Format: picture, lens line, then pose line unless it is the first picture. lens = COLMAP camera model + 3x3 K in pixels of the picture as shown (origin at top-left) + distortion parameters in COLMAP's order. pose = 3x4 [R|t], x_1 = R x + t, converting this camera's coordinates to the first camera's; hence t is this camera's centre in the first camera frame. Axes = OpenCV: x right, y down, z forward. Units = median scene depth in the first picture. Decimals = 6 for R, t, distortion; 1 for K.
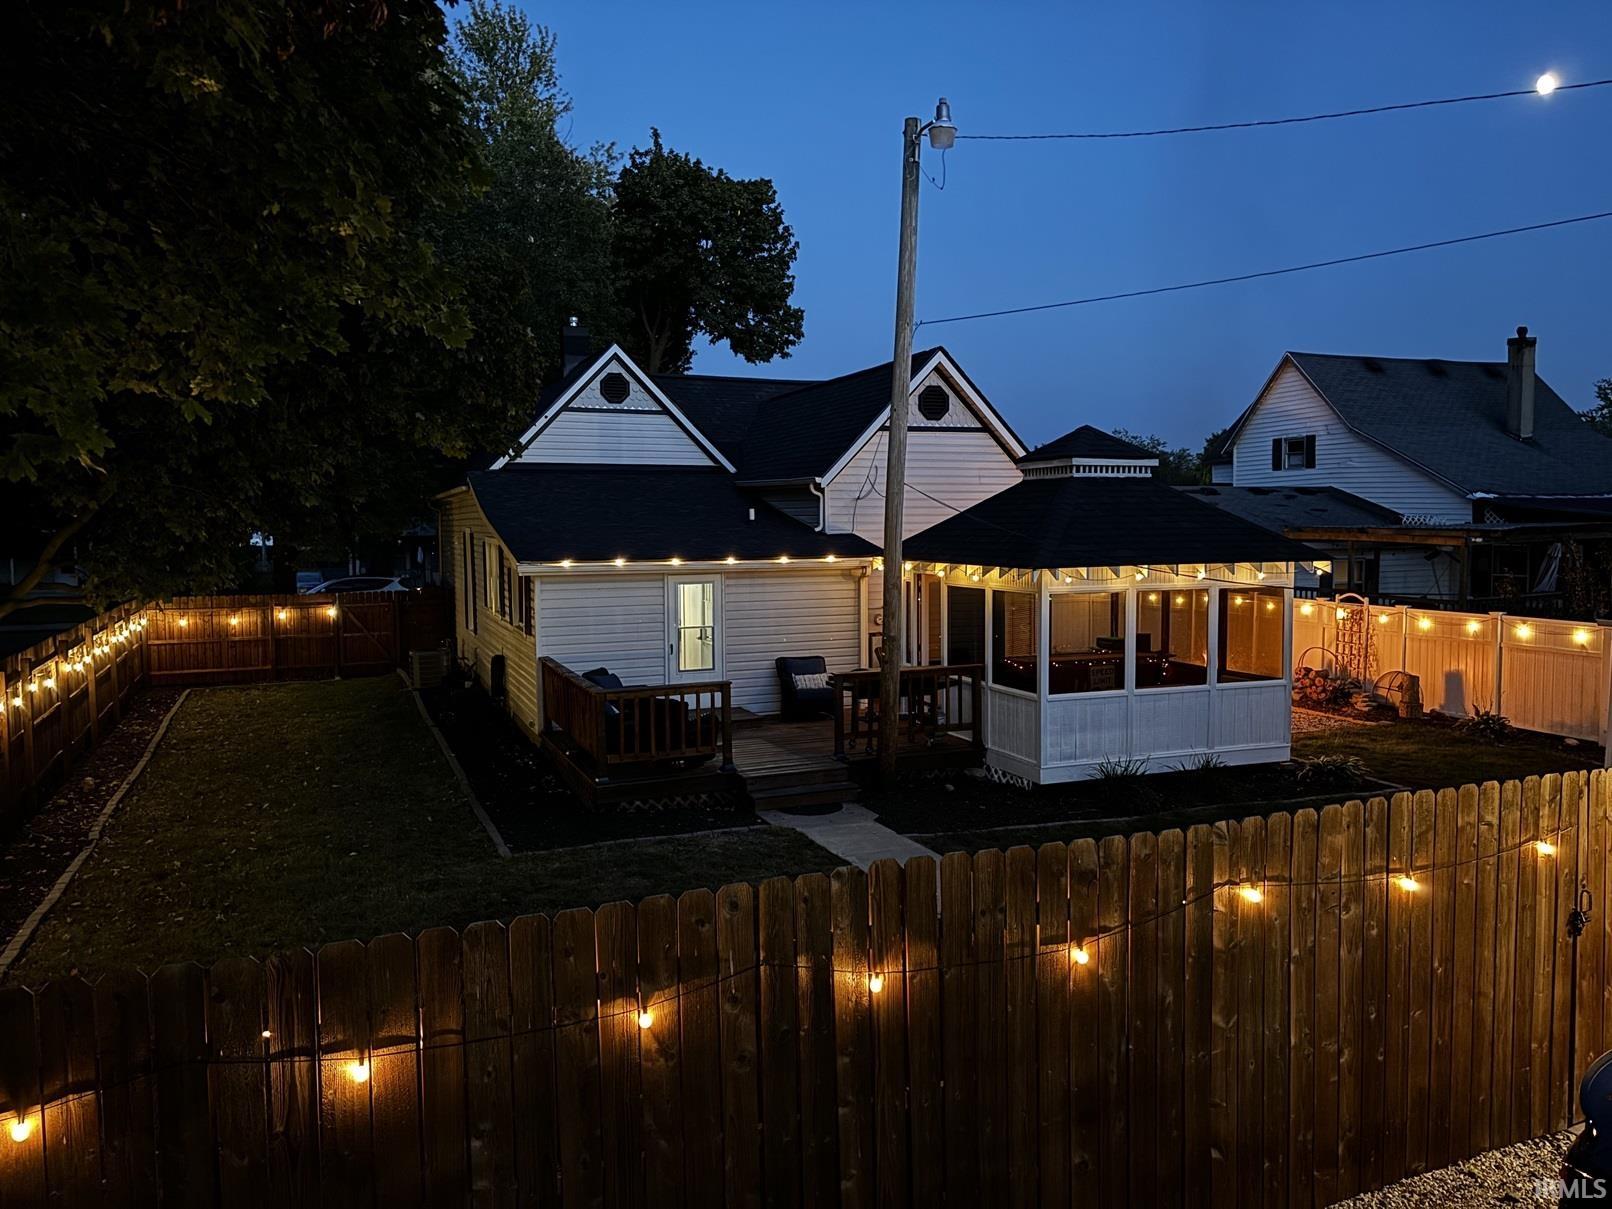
lens RADIAL K [[1196.9, 0, 811.3], [0, 1196.9, 602.3], [0, 0, 1]] dist [0.054741, -0.061363]
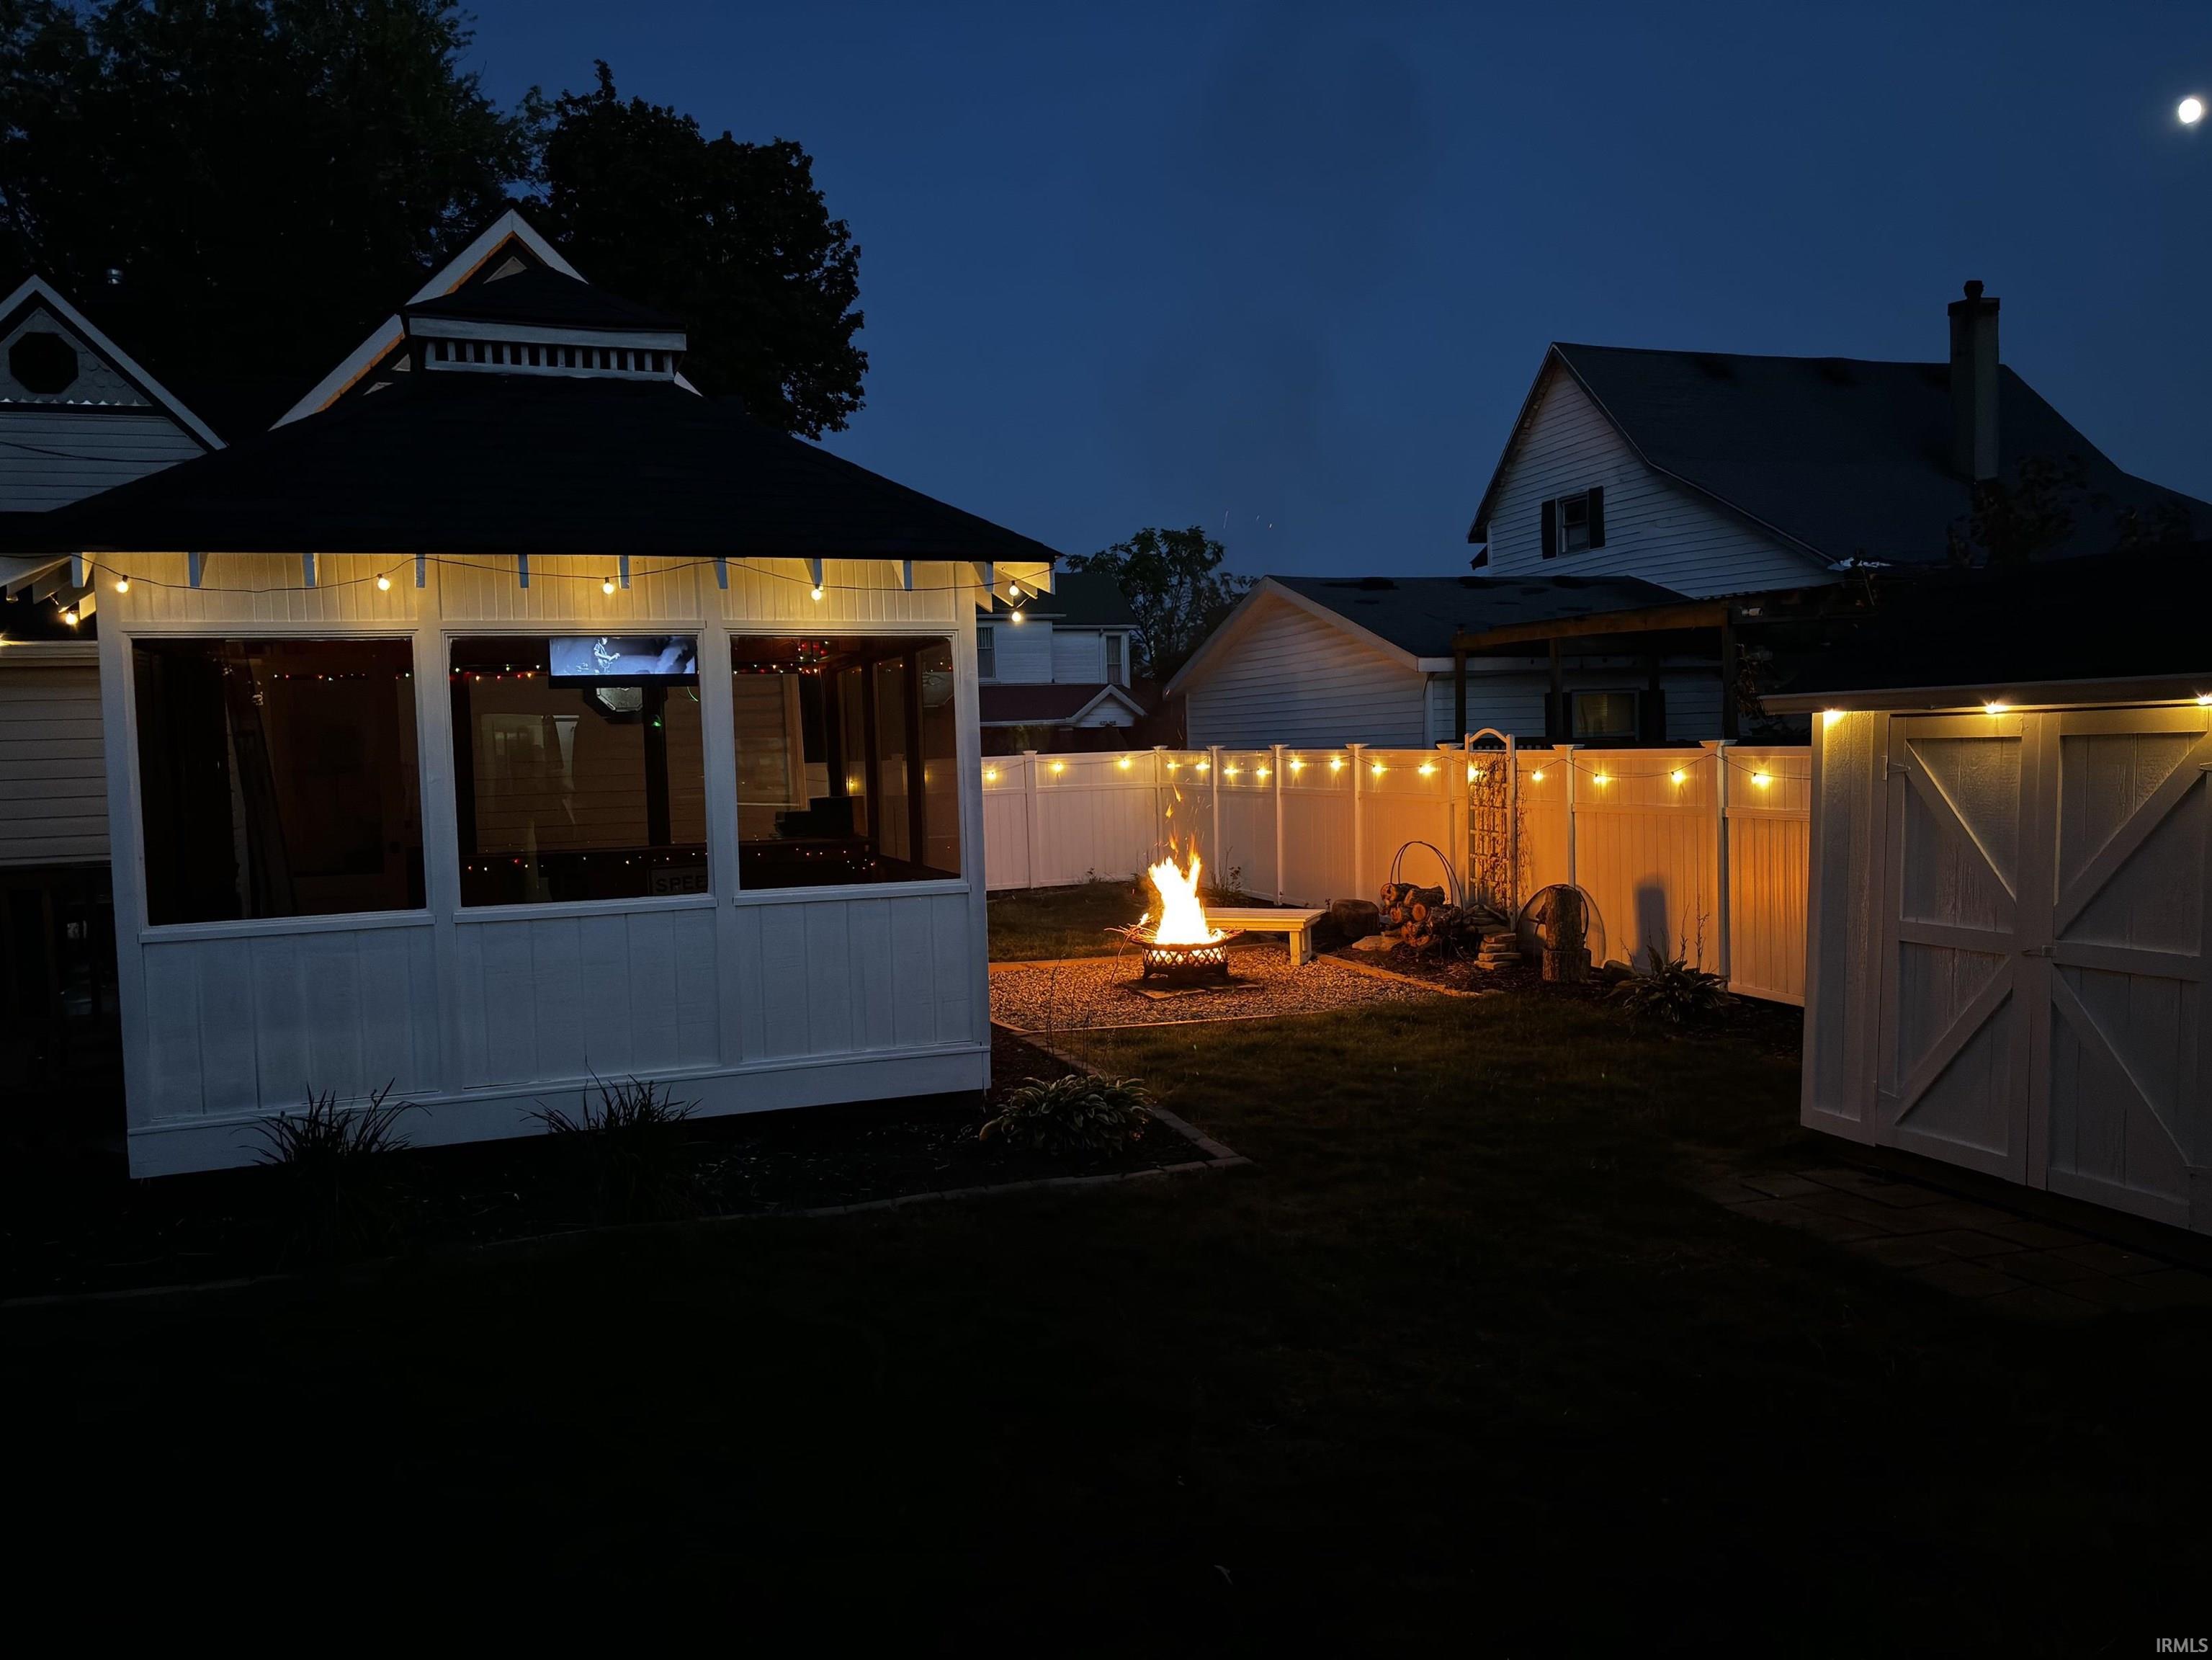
lens RADIAL K [[1642.6, 0, 1113.2], [0, 1642.6, 827.0], [0, 0, 1]] dist [0.054741, -0.061363]
pose [[0.998924, -0.021883, -0.040889, 0.323579], [0.021209, 0.999633, -0.016839, 0.039898], [0.041243, 0.015954, 0.999022, 0.335806]]
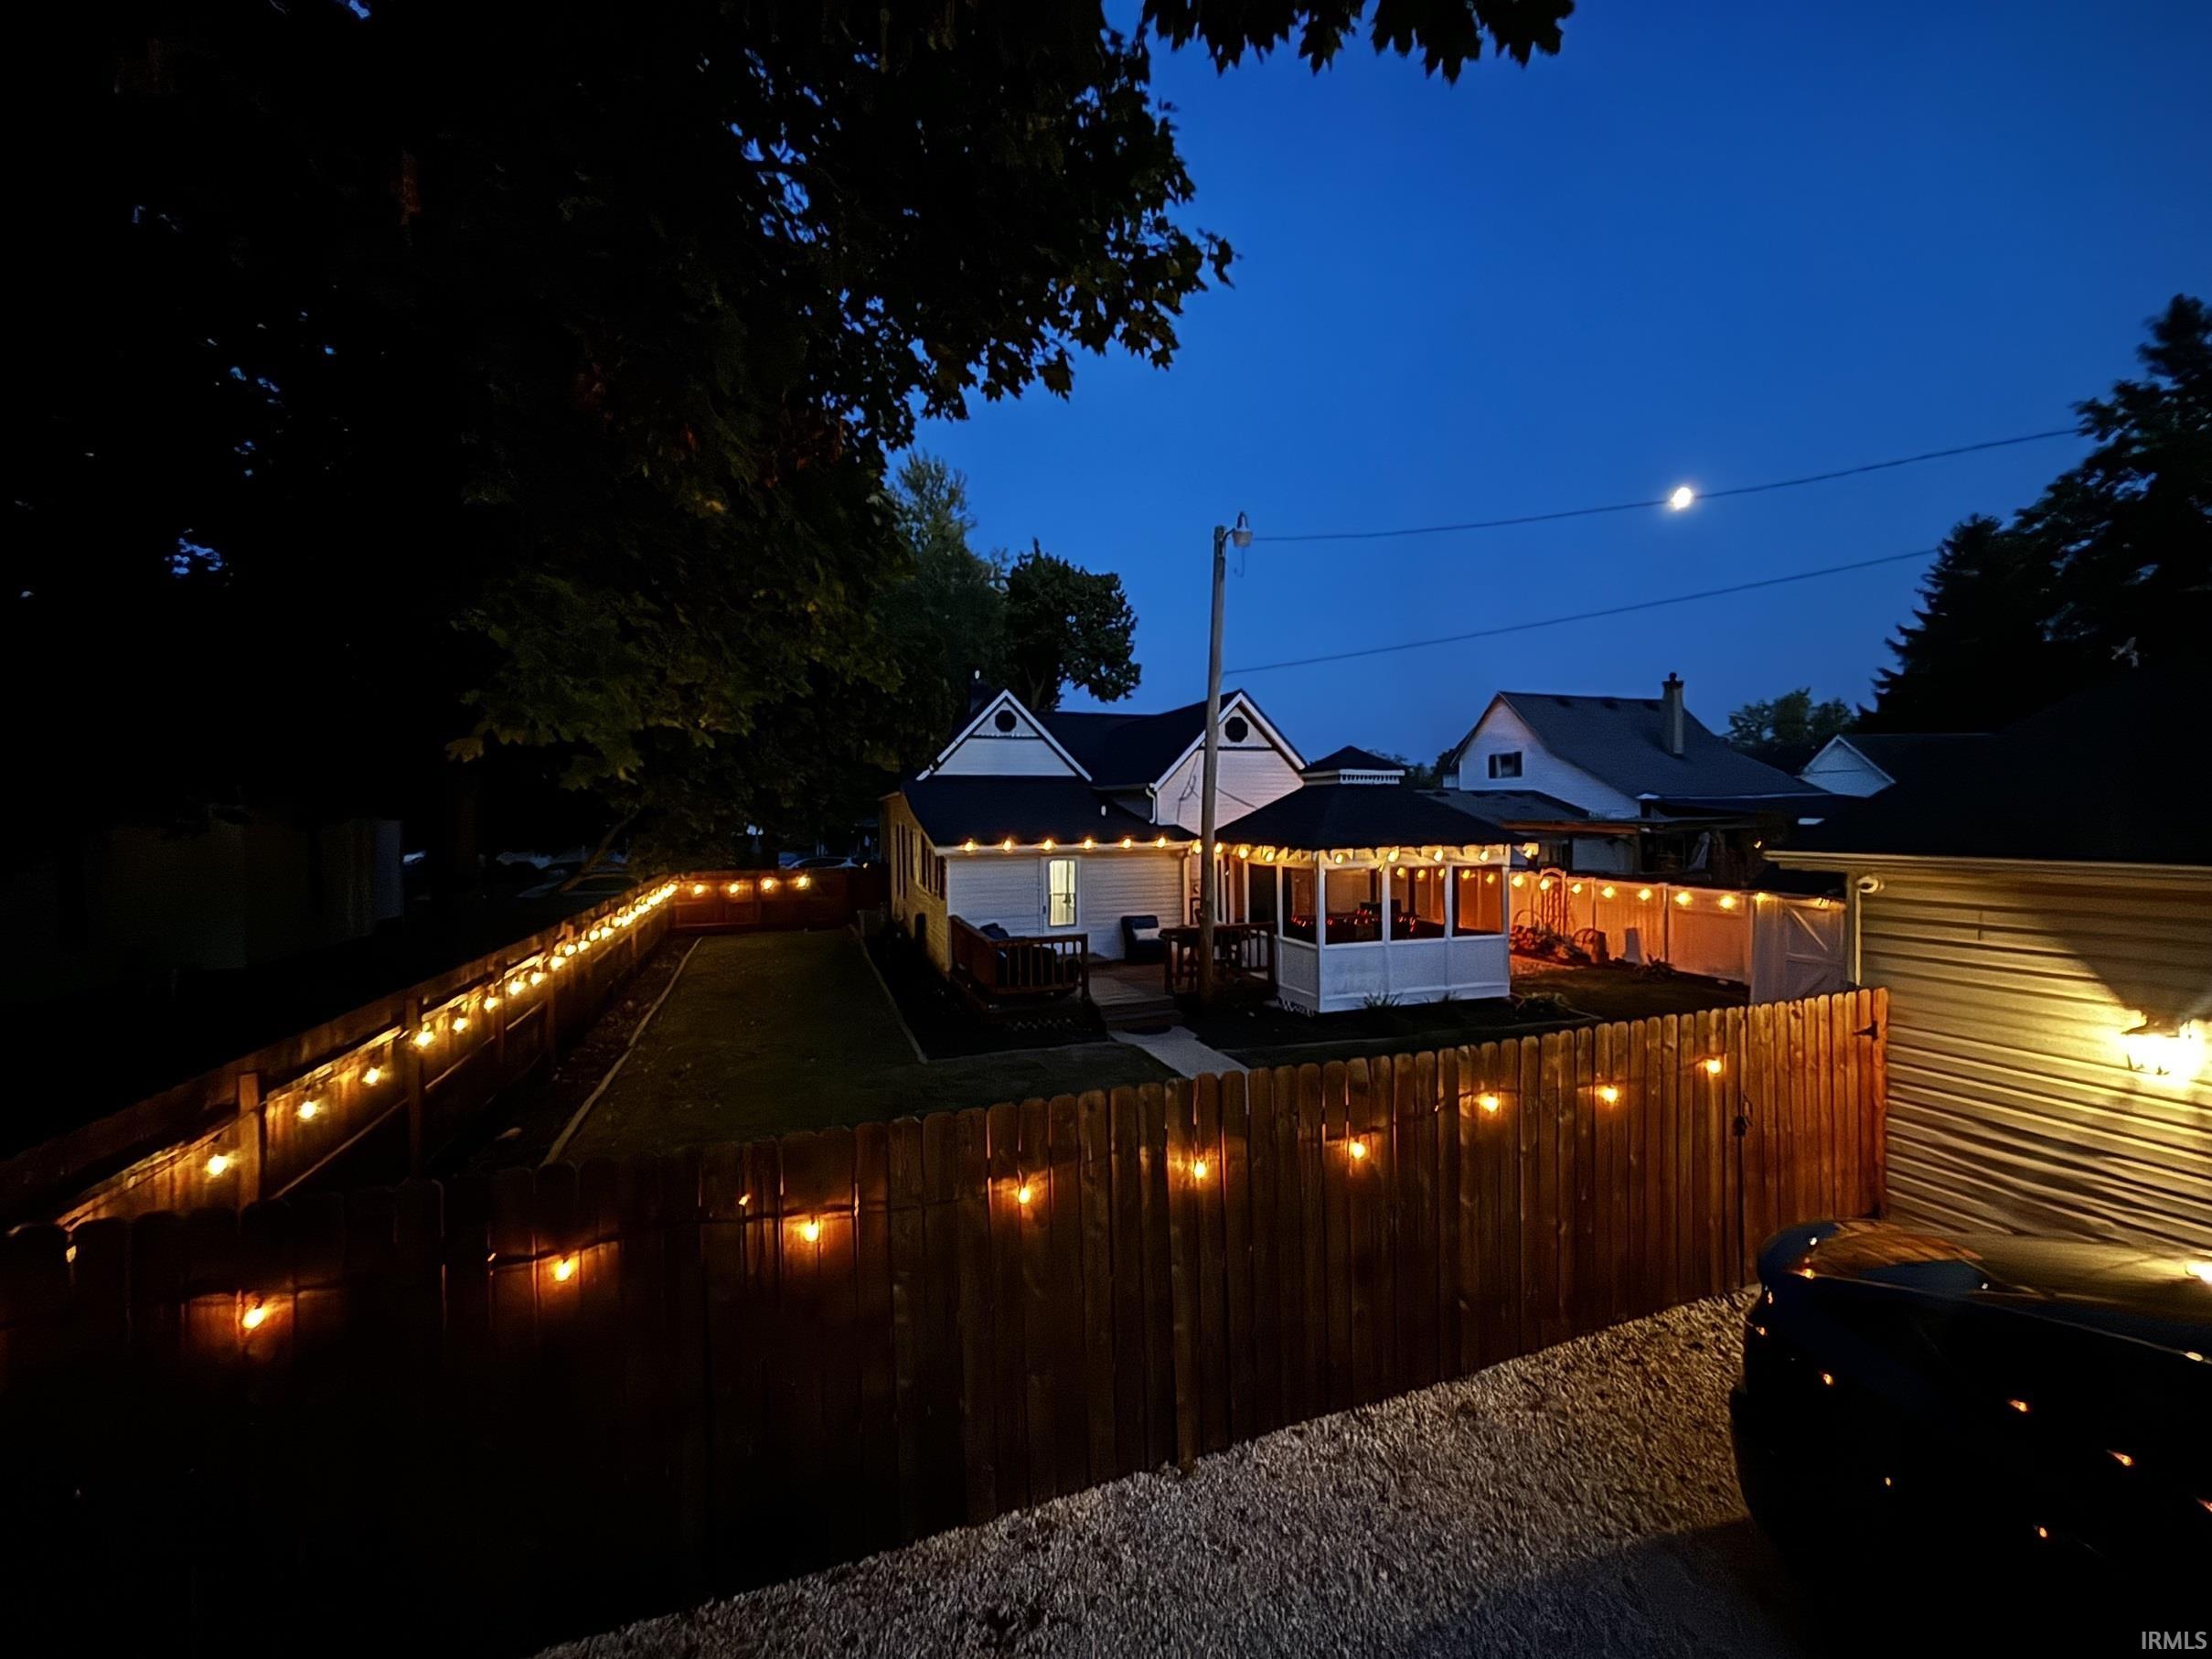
lens RADIAL K [[866.9, 0, 1106.0], [0, 866.9, 829.5], [0, 0, 1]] dist [0.000923, -0.000040]
pose [[0.998943, -0.001468, -0.045935, -0.002147], [-0.000905, 0.998668, -0.051596, -0.001864], [0.045950, 0.051583, 0.997611, 0.017761]]
